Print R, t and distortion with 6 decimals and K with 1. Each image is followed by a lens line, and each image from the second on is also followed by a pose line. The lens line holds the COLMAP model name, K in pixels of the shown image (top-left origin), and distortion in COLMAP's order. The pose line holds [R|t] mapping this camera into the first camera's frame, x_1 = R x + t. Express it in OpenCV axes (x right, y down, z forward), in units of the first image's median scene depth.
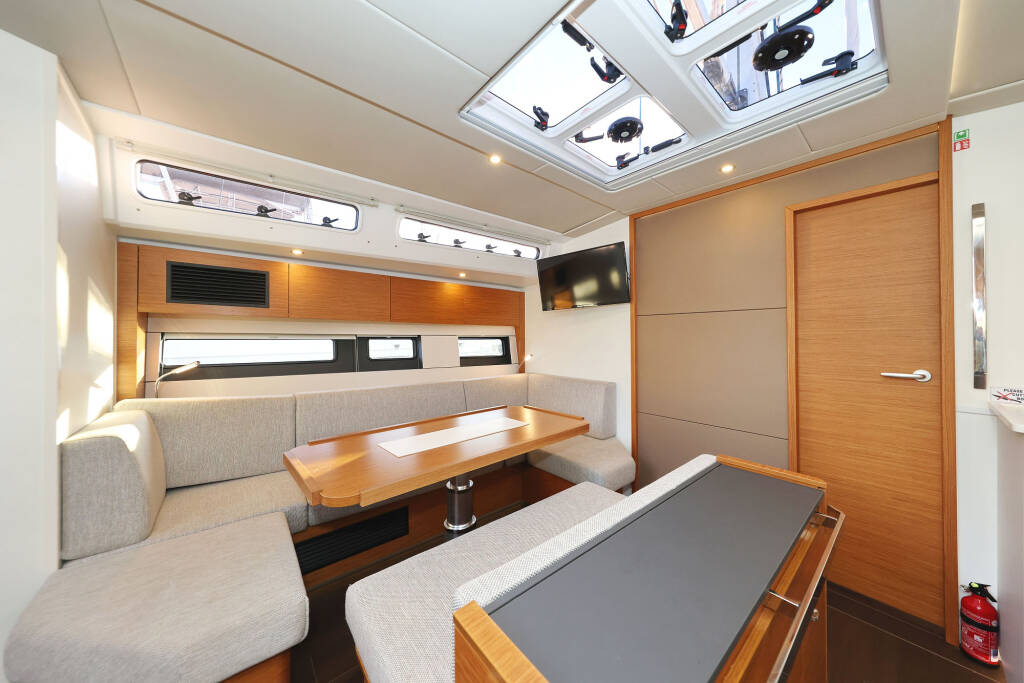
lens RADIAL K [[335.7, 0, 527.2], [0, 335.7, 338.4], [0, 0, 1]] dist [0.000189, 0.000113]
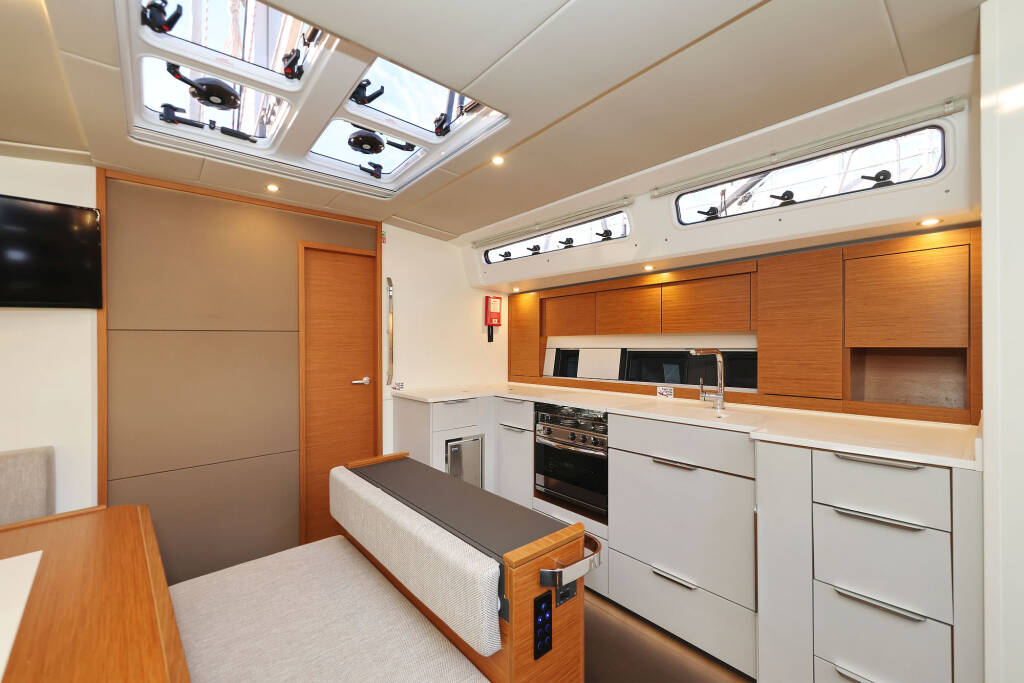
lens RADIAL K [[410.0, 0, 514.2], [0, 410.0, 347.3], [0, 0, 1]] dist [0.023593, 0.000056]
pose [[-0.007871, -0.006848, 0.999946, -0.632980], [0.003415, 0.999971, 0.006875, -0.046715], [-0.999963, 0.003469, -0.007847, 0.309755]]
